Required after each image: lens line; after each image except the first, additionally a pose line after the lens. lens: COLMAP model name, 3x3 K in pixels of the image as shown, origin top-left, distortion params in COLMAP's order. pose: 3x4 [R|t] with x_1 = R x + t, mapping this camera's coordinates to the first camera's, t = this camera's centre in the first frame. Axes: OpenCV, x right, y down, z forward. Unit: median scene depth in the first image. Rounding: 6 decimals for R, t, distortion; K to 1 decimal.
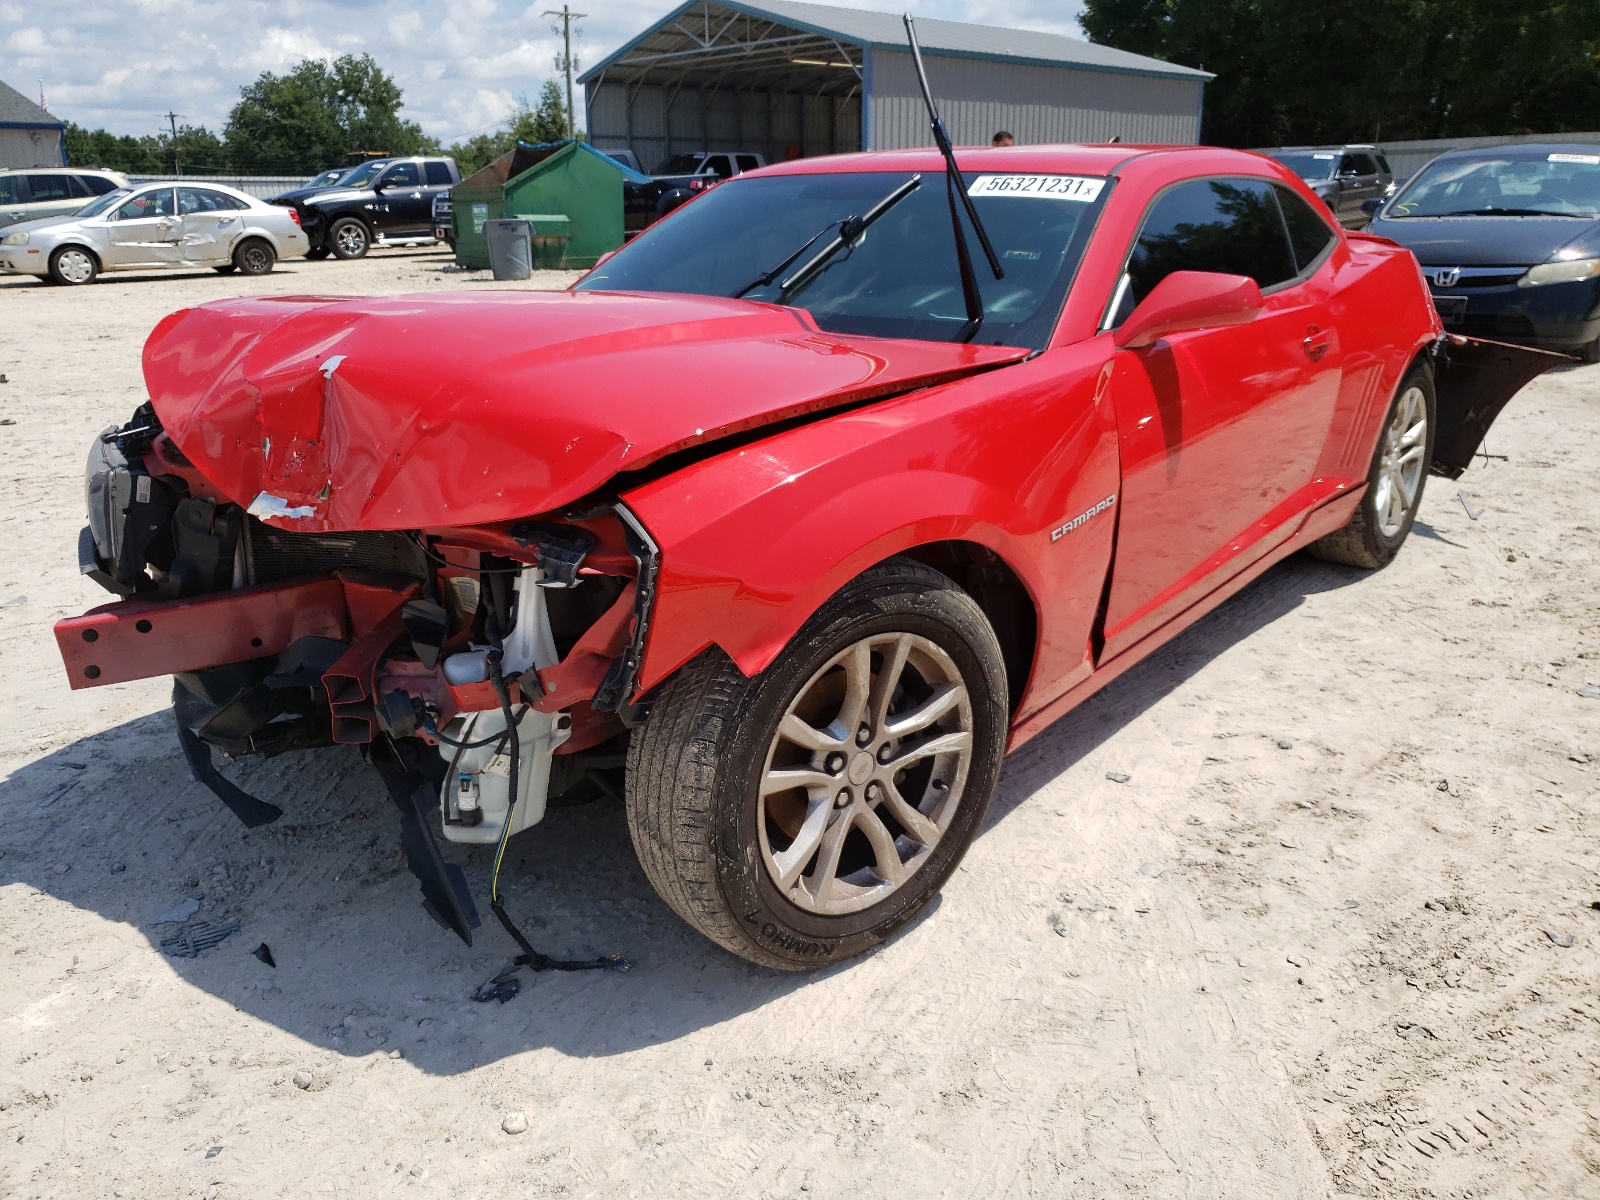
lens RADIAL K [[1179.2, 0, 790.3], [0, 1179.2, 597.3], [0, 0, 1]] dist [0.018488, -0.003573]
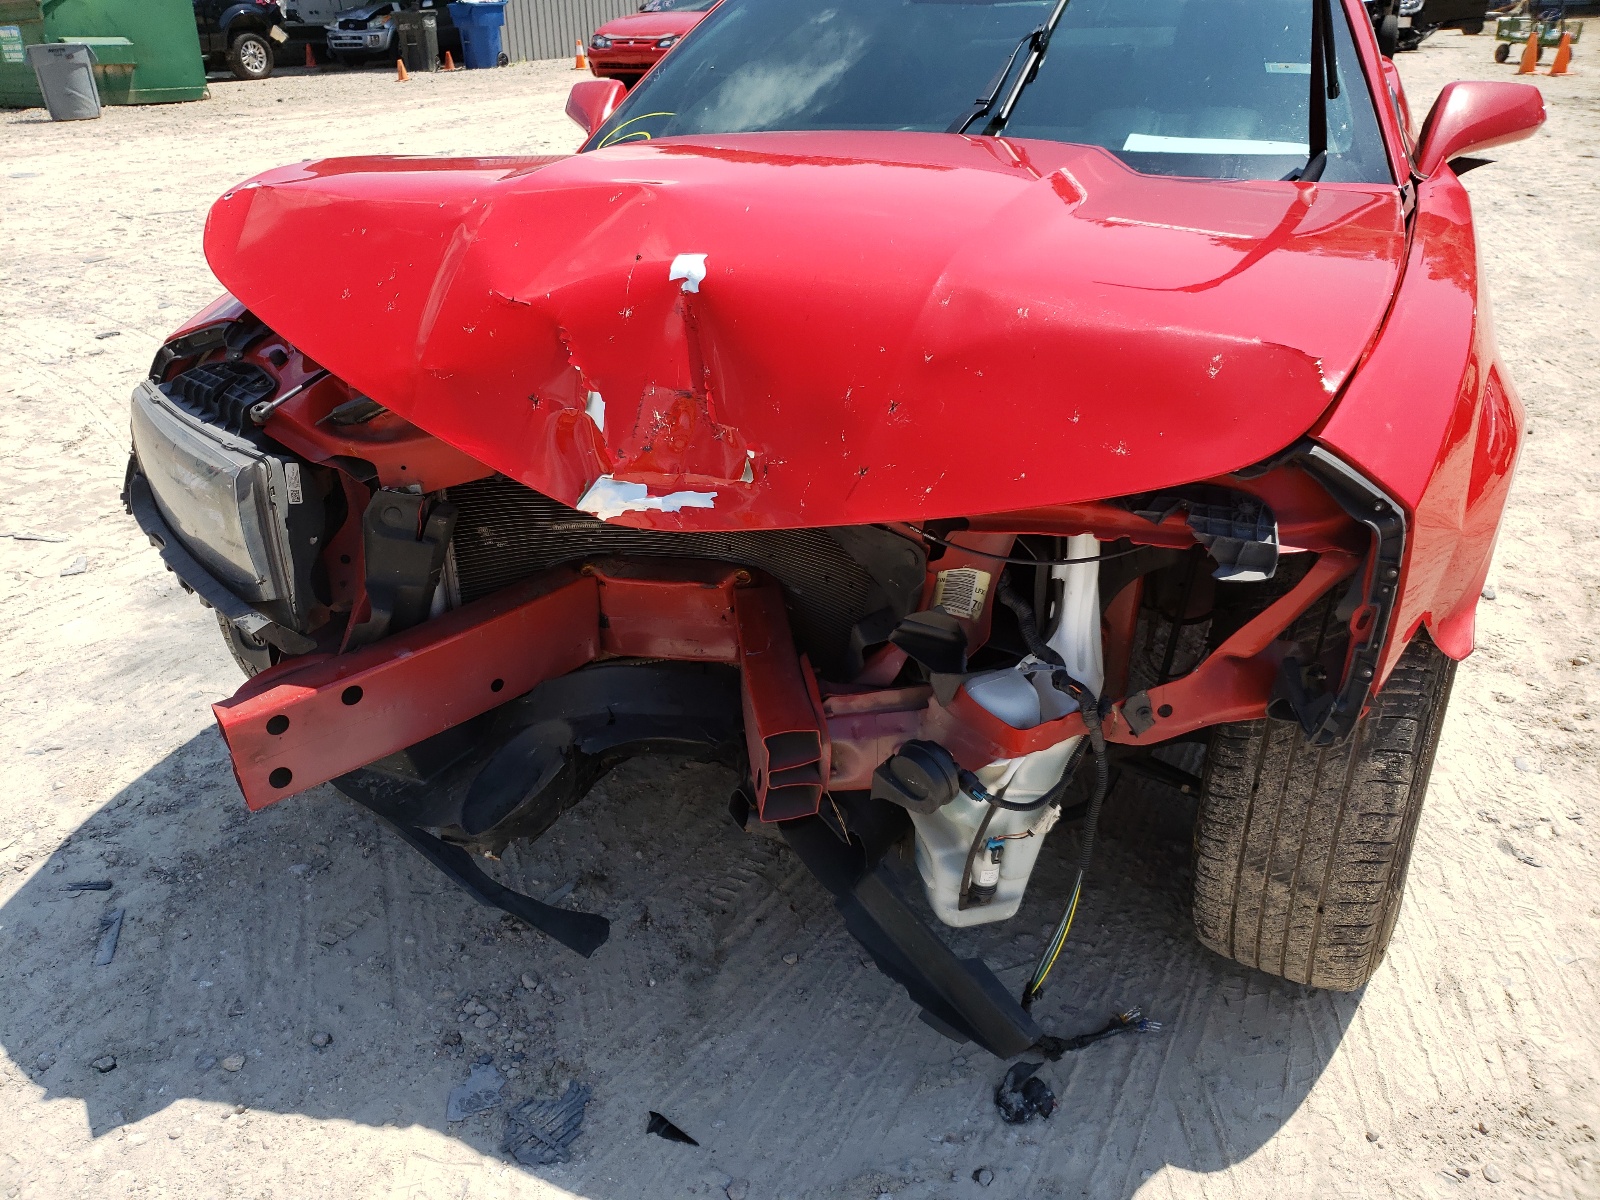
lens RADIAL K [[1179.2, 0, 805.4], [0, 1179.2, 595.4], [0, 0, 1]] dist [0.018488, -0.003573]
pose [[0.949830, -0.145853, 0.276675, -0.505451], [0.108681, 0.983399, 0.145309, -0.101814], [-0.293276, -0.107950, 0.949914, 0.333497]]
